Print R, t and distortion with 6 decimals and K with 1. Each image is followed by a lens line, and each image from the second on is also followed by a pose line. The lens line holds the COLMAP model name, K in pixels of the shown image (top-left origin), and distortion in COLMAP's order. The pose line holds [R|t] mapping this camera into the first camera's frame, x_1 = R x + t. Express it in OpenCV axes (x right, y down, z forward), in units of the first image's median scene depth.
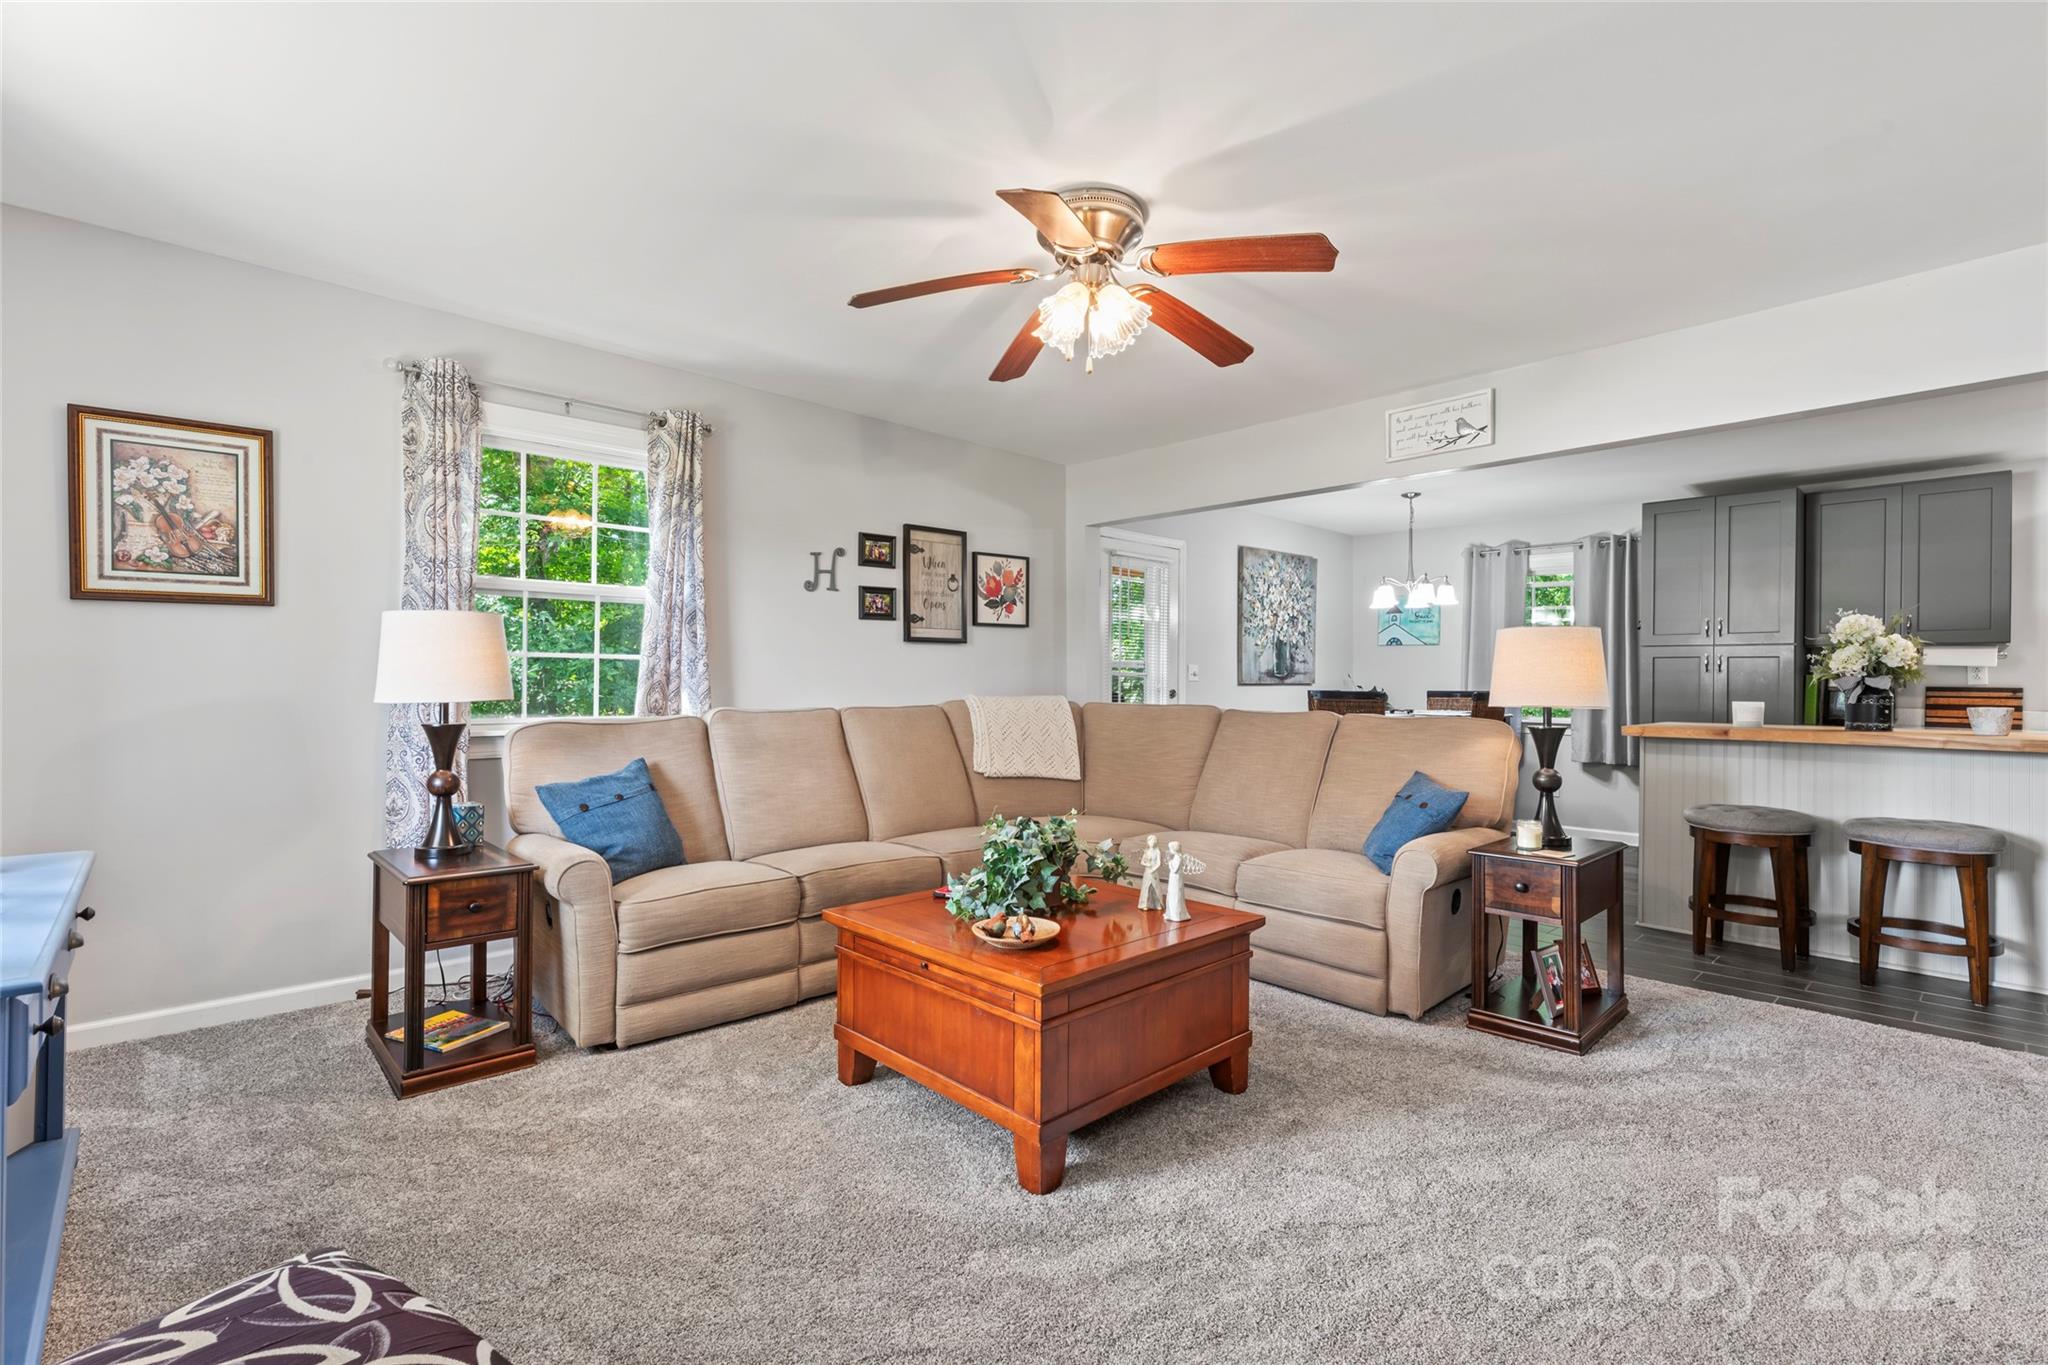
lens RADIAL K [[916.9, 0, 1010.9], [0, 916.9, 680.5], [0, 0, 1]] dist [-0.004686, 0.001494]
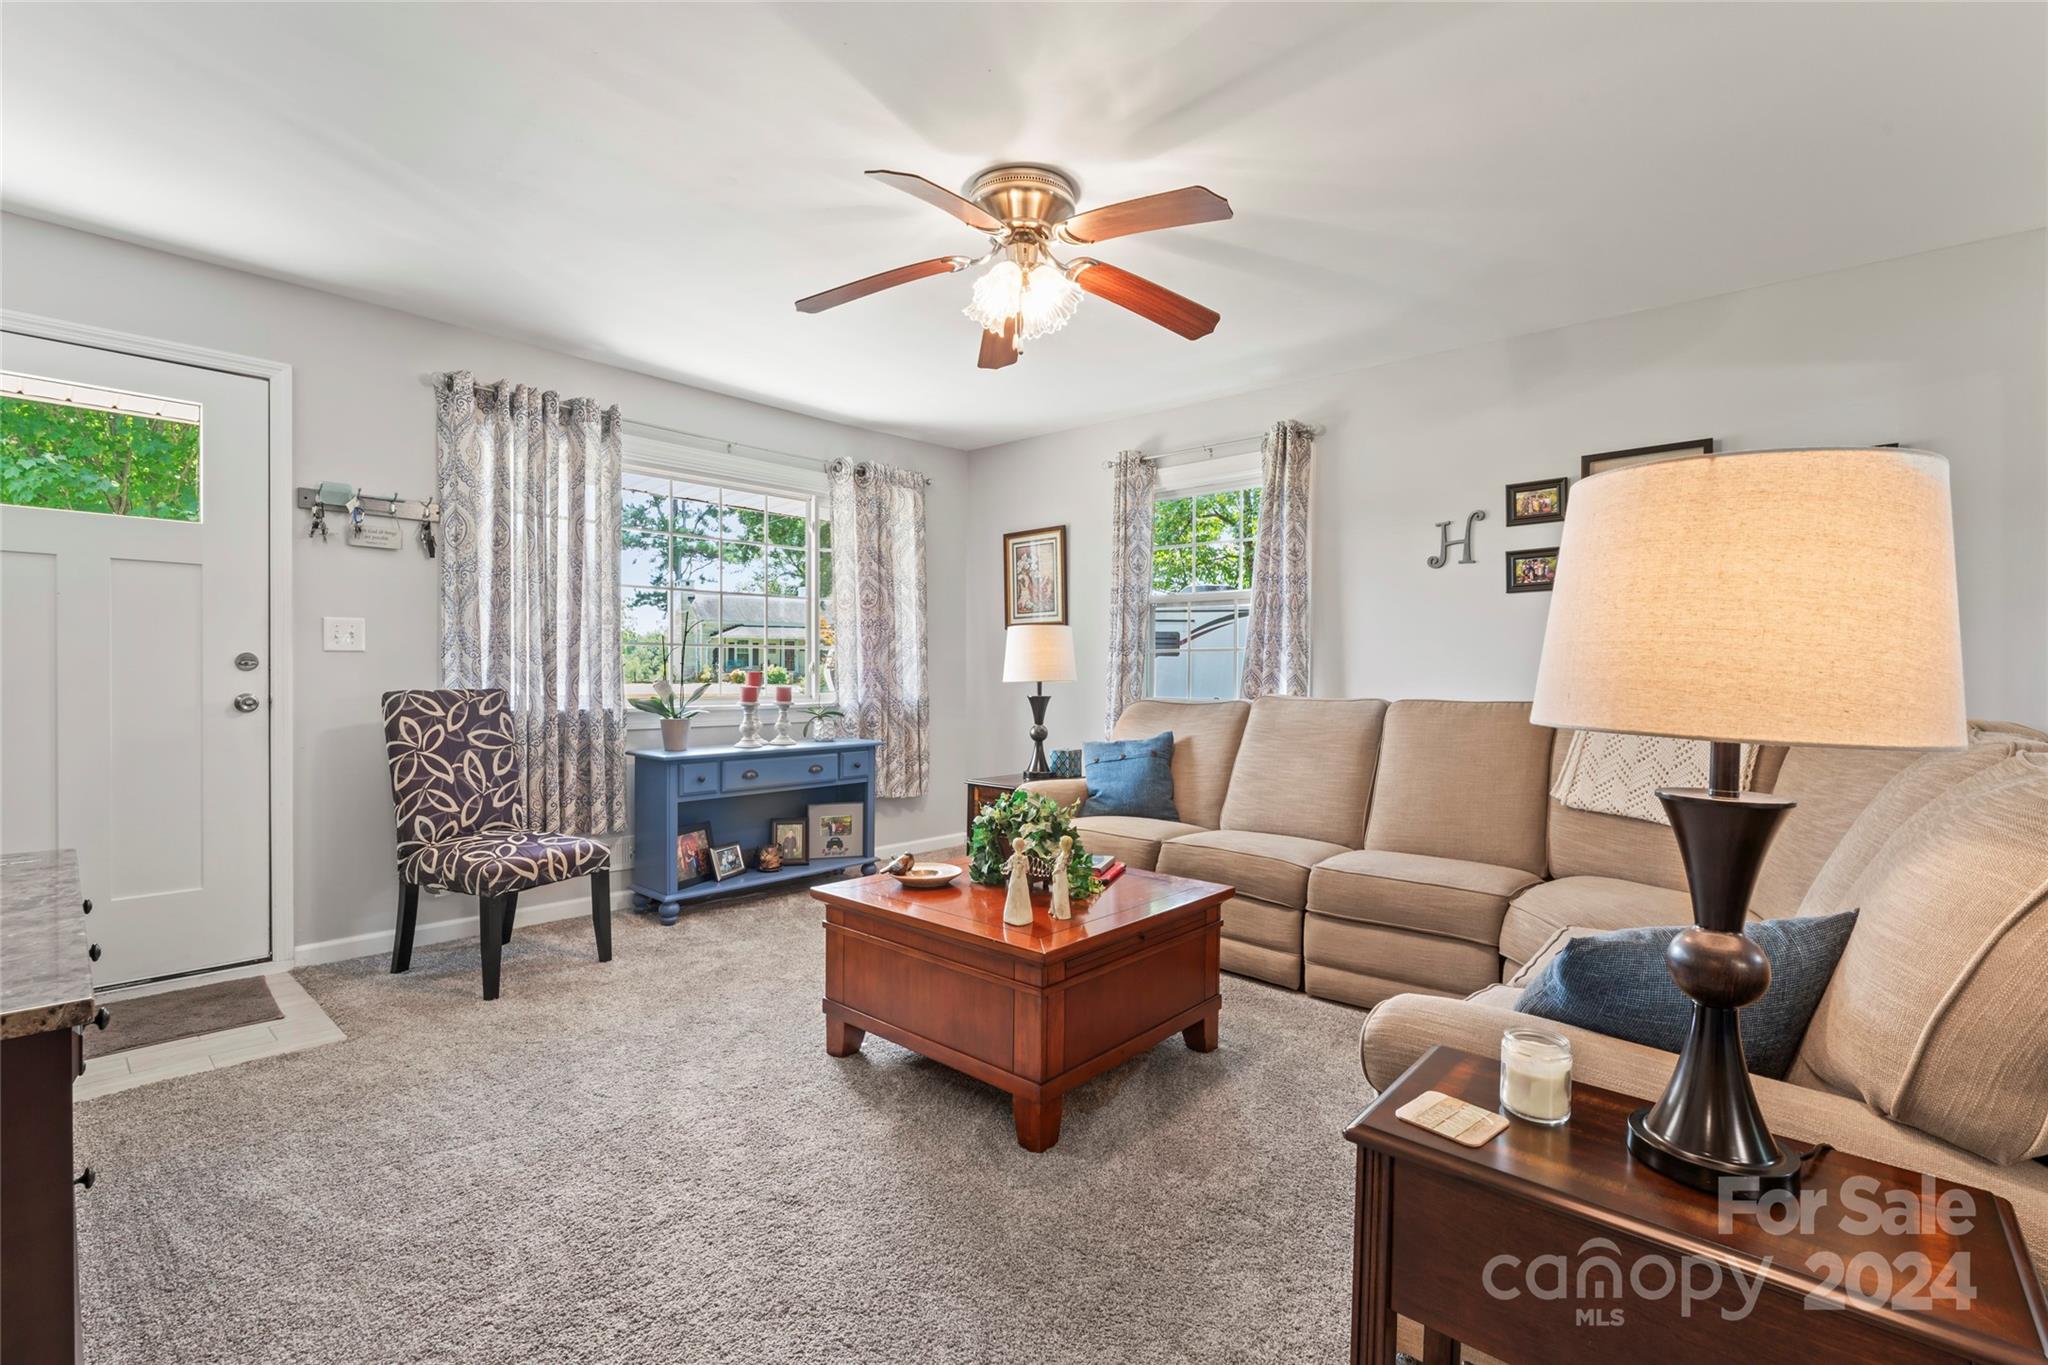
lens RADIAL K [[916.9, 0, 1026.5], [0, 916.9, 685.2], [0, 0, 1]] dist [-0.004686, 0.001494]
pose [[0.091191, 0.011197, -0.995770, 0.668642], [-0.004371, 0.999932, 0.010843, 0.007694], [0.995824, 0.003364, 0.091234, 0.567183]]
